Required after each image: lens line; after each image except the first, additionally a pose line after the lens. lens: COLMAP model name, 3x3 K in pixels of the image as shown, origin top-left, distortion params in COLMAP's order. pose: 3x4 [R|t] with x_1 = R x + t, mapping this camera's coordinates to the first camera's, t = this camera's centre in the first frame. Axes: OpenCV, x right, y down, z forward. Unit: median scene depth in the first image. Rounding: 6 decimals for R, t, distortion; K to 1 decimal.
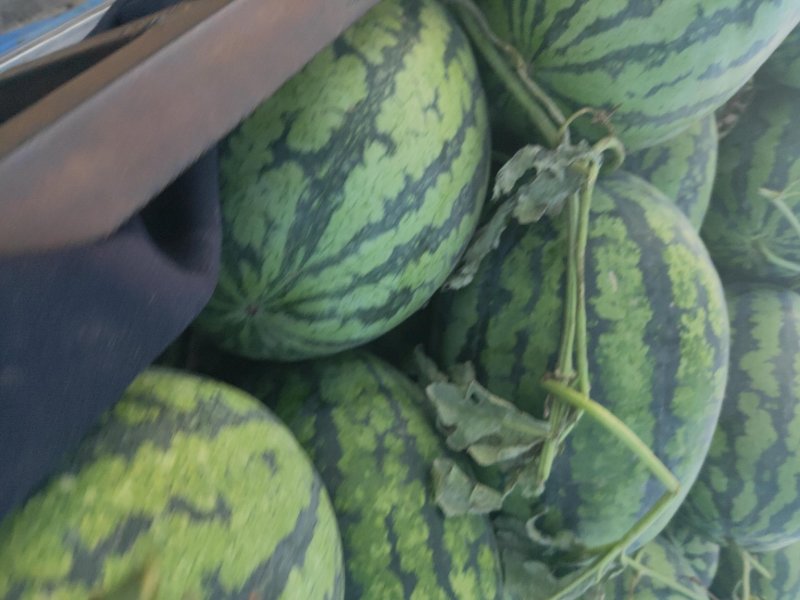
lens RADIAL K [[610.2, 0, 402.2], [0, 610.2, 308.8], [0, 0, 1]] dist [0.015326, 0.003098]
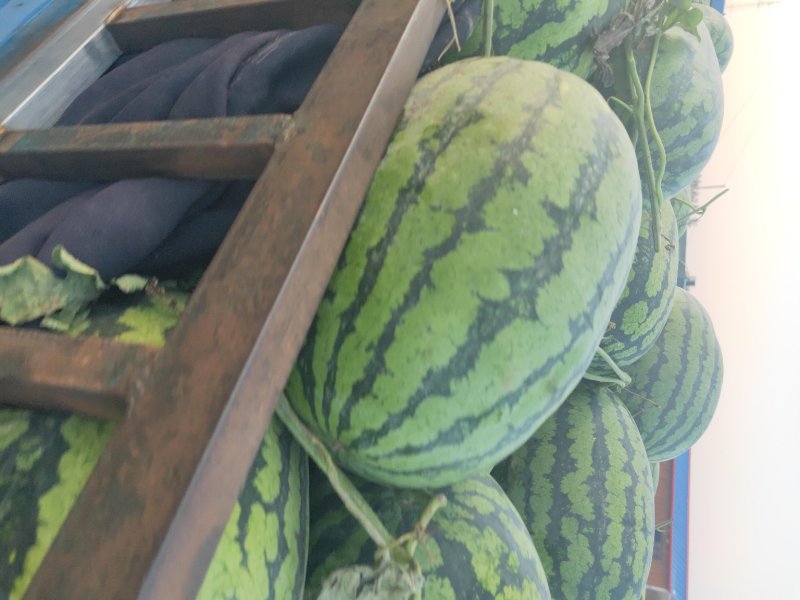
lens RADIAL K [[588.0, 0, 402.7], [0, 588.0, 301.0], [0, 0, 1]] dist [0.054106, 0.000101]
pose [[0.965767, -0.117070, 0.231492, 0.125227], [0.078096, 0.982188, 0.170903, -0.782356], [-0.247376, -0.146974, 0.957707, 0.183569]]
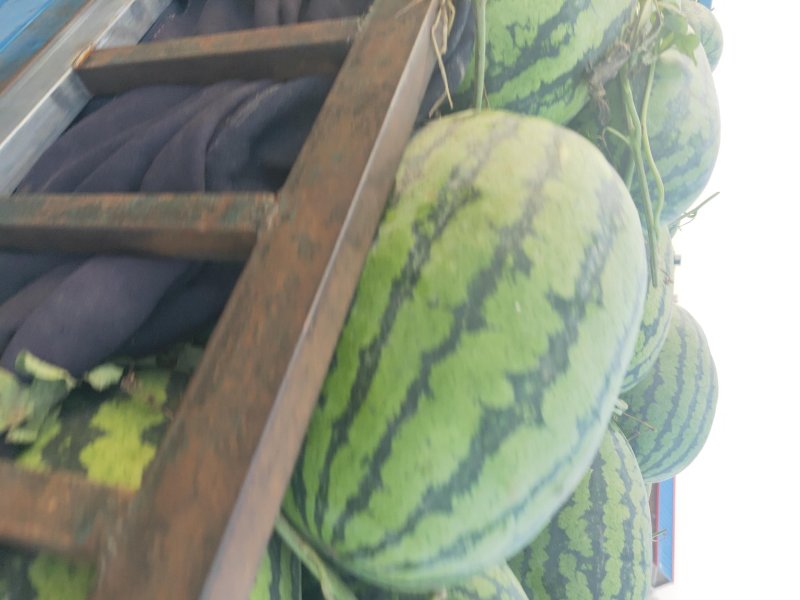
lens RADIAL K [[589.9, 0, 400.0], [0, 589.9, 300.0], [0, 0, 1]] dist [0.048753, 0.001380]
pose [[0.959450, -0.139973, 0.244668, 0.148707], [0.091784, 0.975826, 0.198342, -0.928763], [-0.266516, -0.167843, 0.949104, 0.265735]]
